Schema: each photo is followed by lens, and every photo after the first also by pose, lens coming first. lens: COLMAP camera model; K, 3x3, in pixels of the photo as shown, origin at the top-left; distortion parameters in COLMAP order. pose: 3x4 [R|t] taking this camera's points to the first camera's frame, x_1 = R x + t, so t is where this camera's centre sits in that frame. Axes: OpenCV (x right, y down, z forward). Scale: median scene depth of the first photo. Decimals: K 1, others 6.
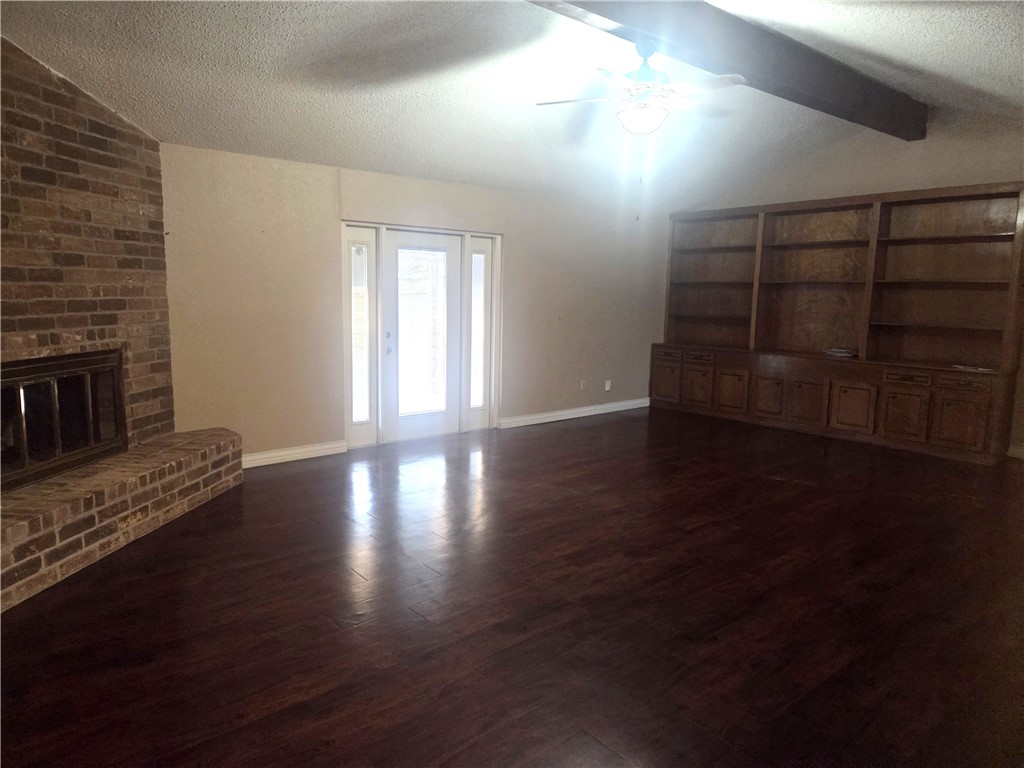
lens RADIAL K [[674.6, 0, 512.0], [0, 674.6, 384.0], [0, 0, 1]] dist [0.070243, -0.037304]
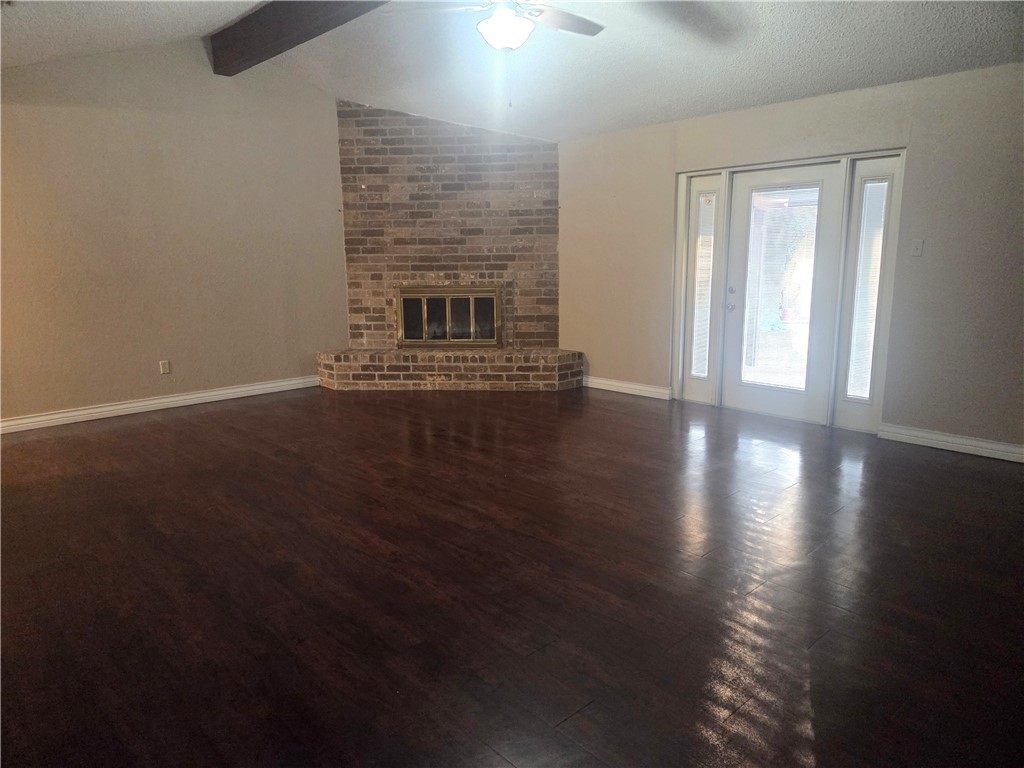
lens RADIAL K [[674.6, 0, 512.0], [0, 674.6, 384.0], [0, 0, 1]] dist [0.070243, -0.037304]
pose [[0.062638, 0.171423, -0.983204, 1.061657], [-0.127442, 0.978448, 0.162475, -0.087190], [0.989866, 0.115124, 0.083135, 0.935841]]
